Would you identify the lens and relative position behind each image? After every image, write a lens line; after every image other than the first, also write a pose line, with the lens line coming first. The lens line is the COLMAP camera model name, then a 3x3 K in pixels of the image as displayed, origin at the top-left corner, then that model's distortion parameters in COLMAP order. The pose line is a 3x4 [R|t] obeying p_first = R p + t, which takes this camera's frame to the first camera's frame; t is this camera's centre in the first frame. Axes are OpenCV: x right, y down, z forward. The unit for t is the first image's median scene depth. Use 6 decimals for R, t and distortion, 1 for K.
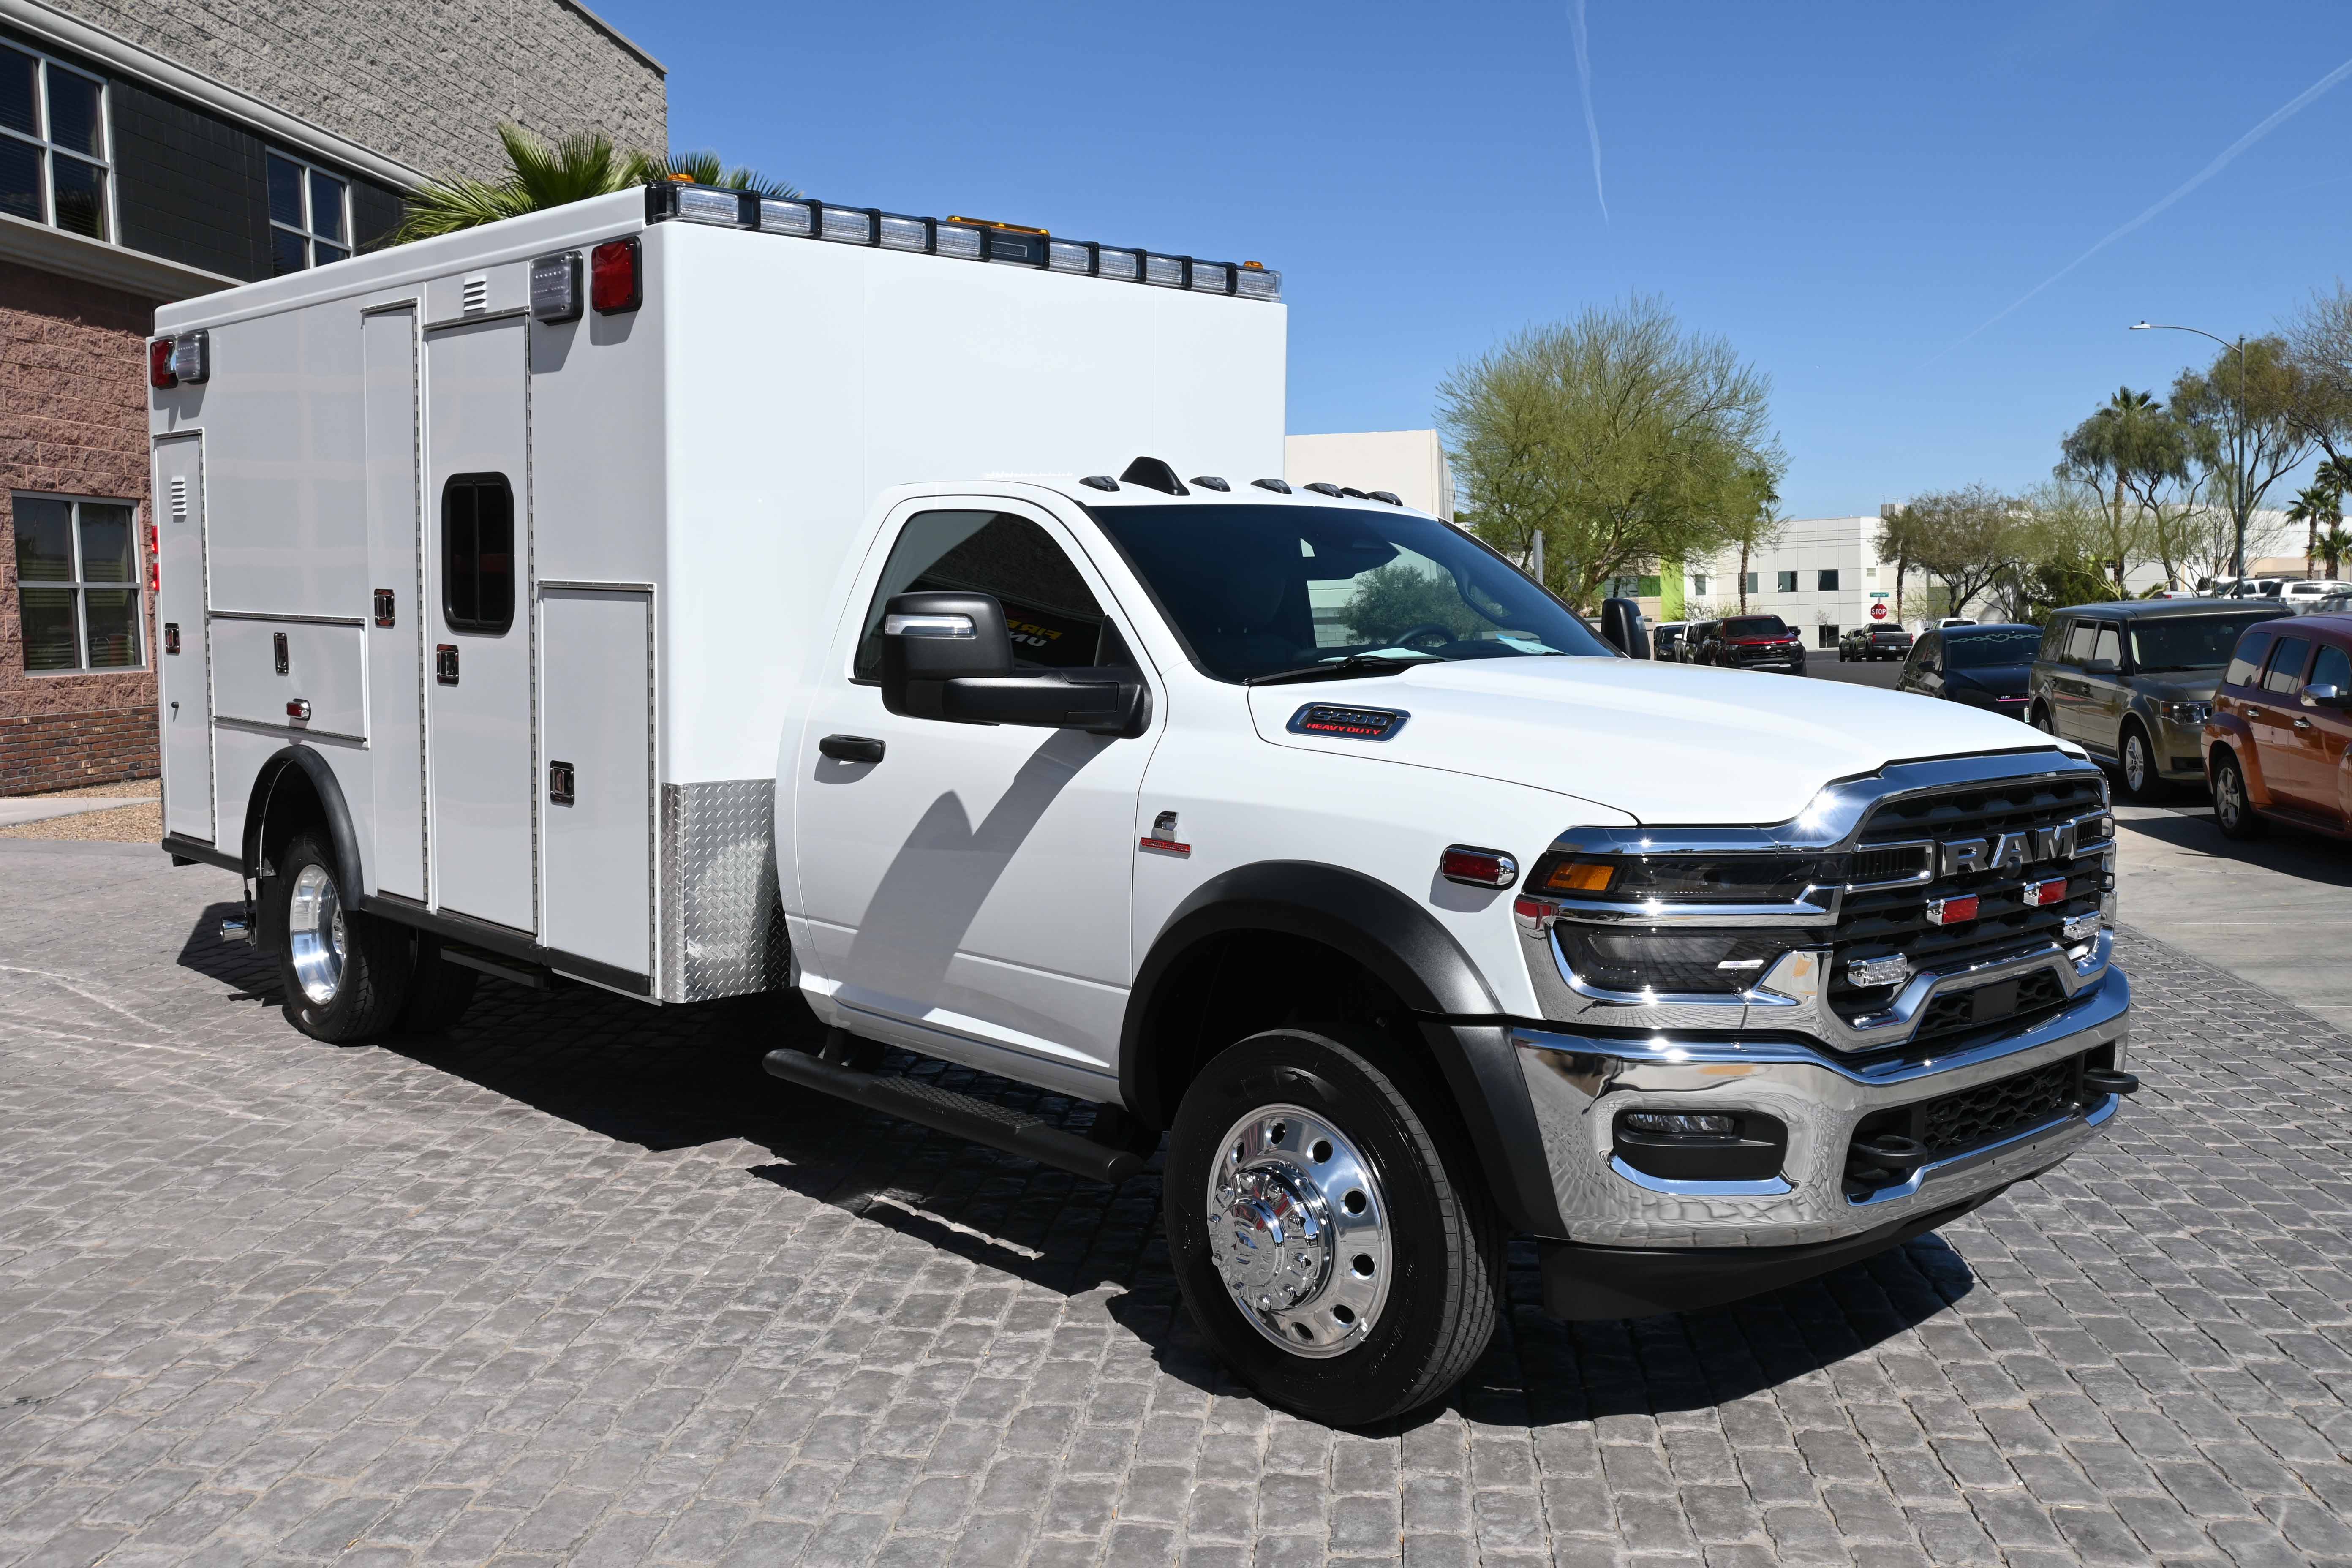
lens RADIAL K [[2138.5, 0, 1176.0], [0, 2138.5, 784.0], [0, 0, 1]] dist [0.007525, 0.004480]
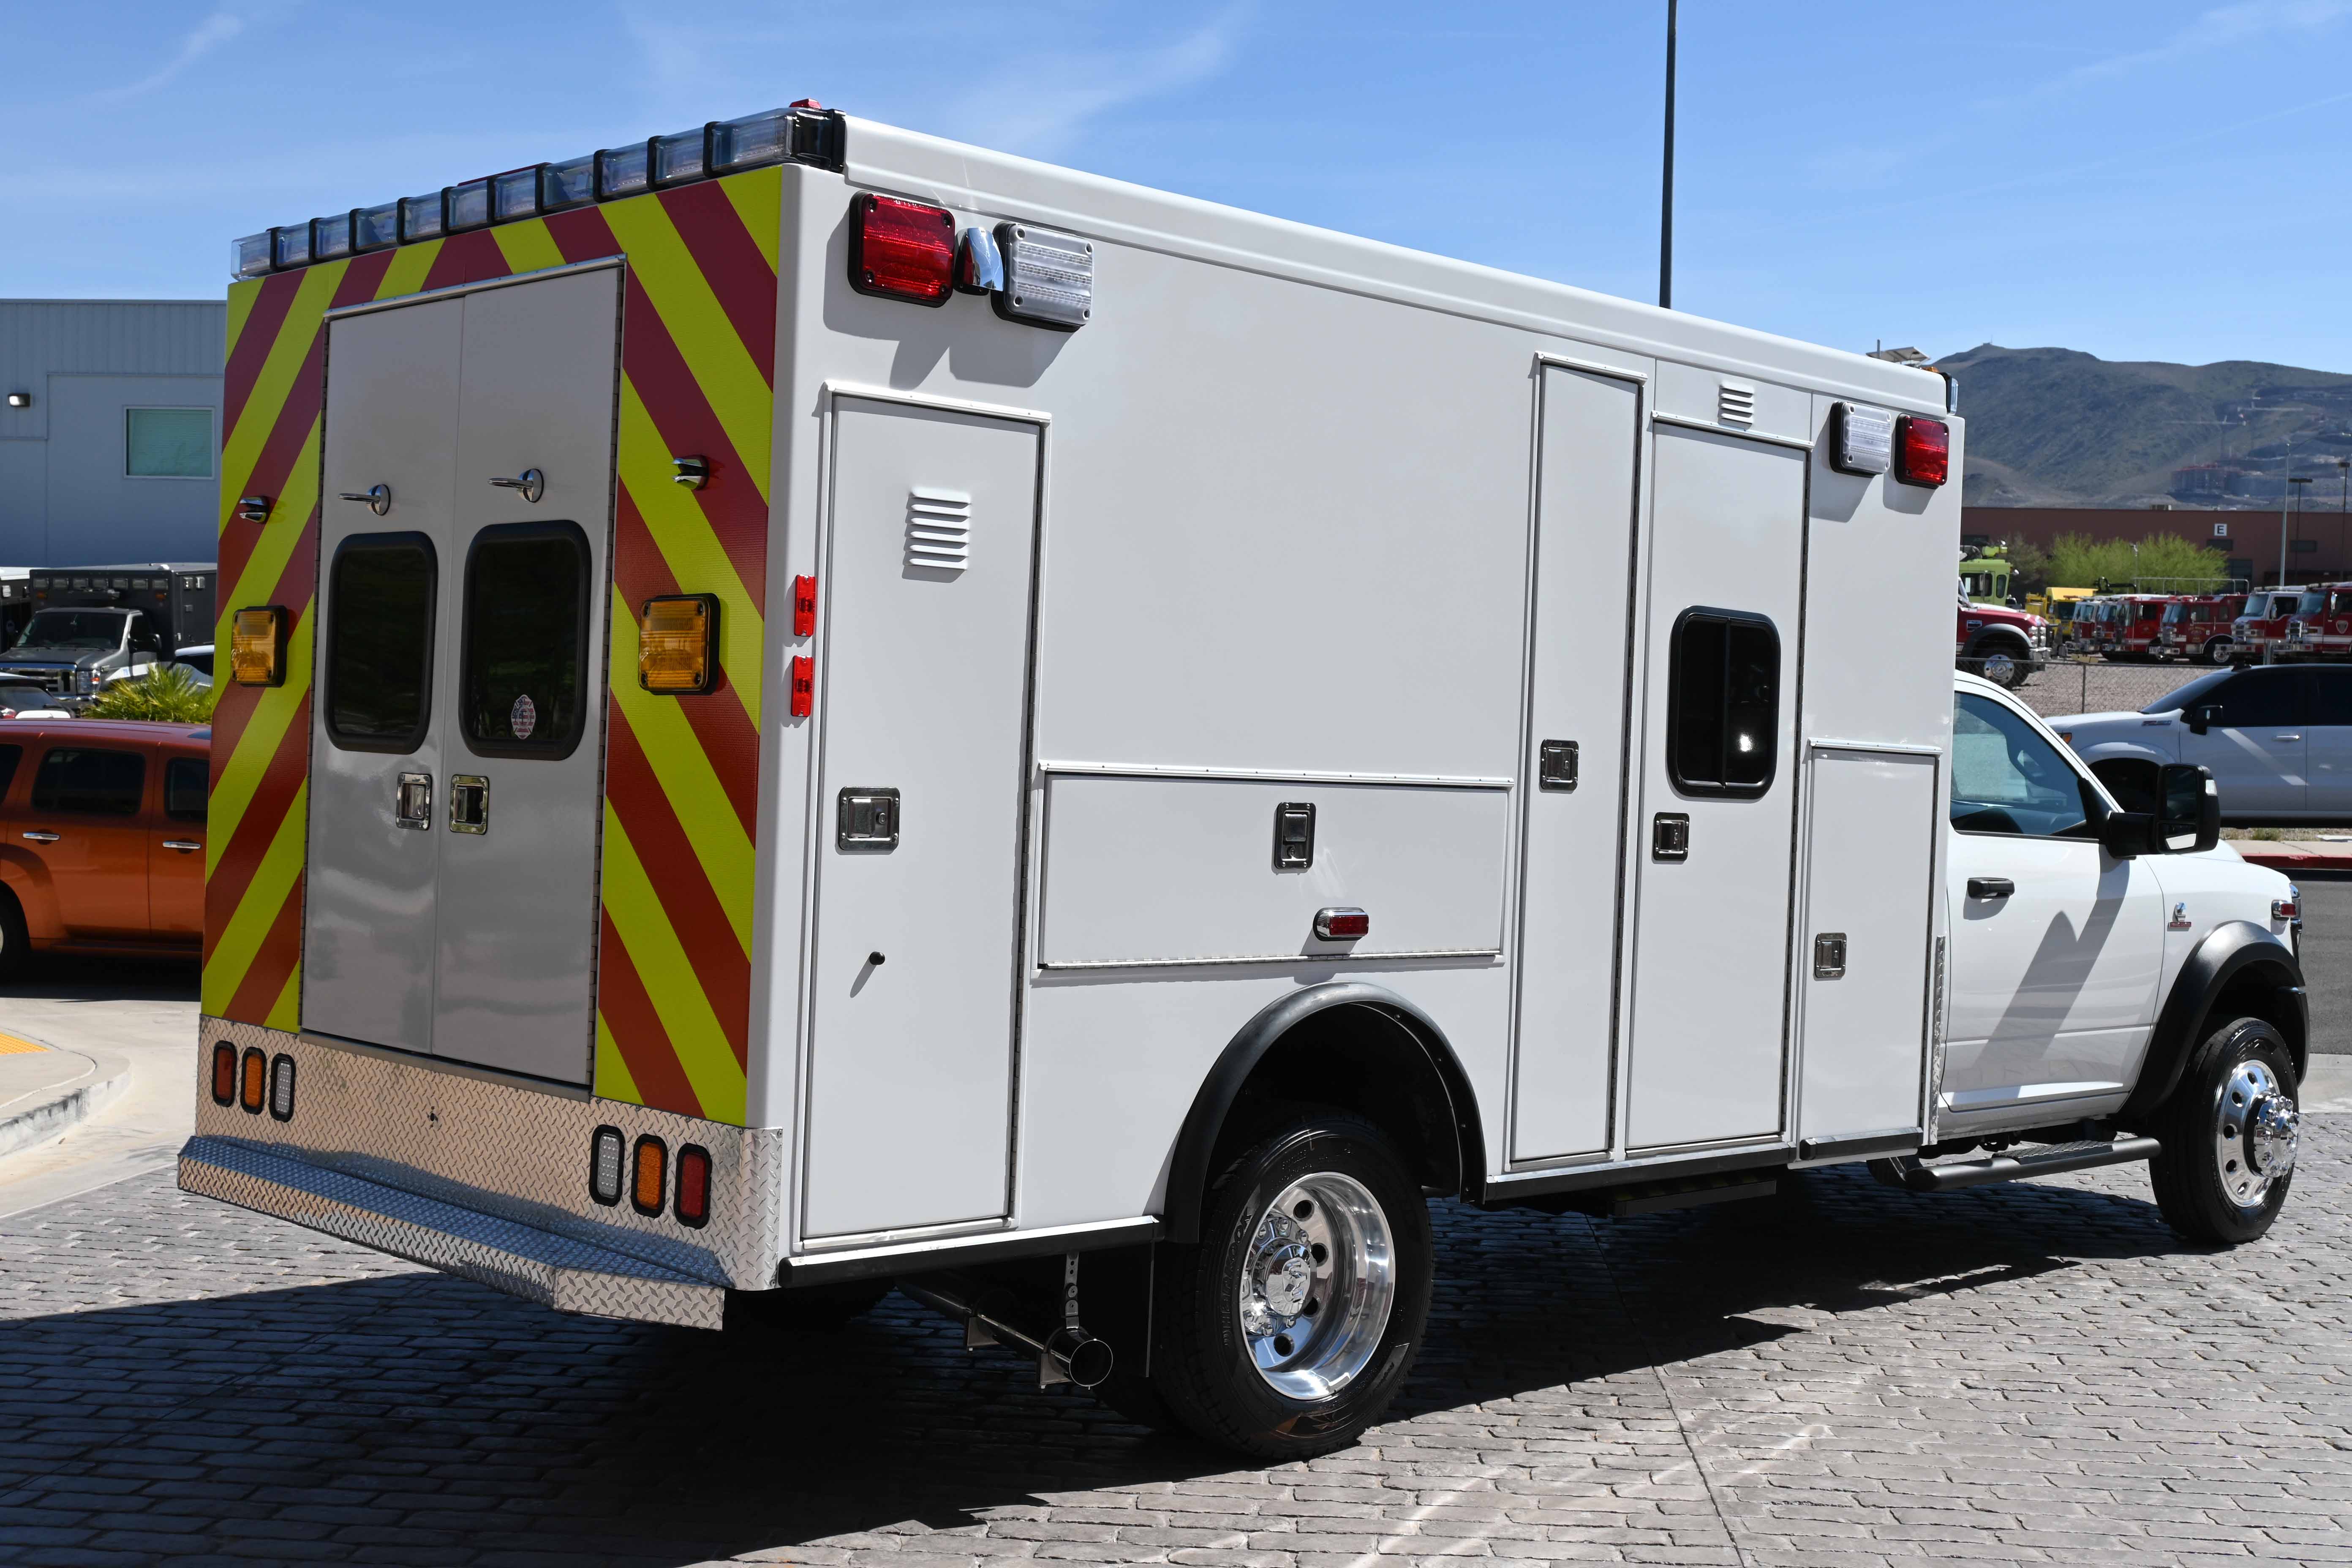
lens RADIAL K [[2806.5, 0, 1176.0], [0, 2806.5, 784.0], [0, 0, 1]] dist [-0.017306, -0.013996]
pose [[-0.022385, -0.018642, 0.999576, -1.505807], [0.057275, 0.998160, 0.019899, -0.116363], [-0.998107, 0.057696, -0.021276, 1.307570]]
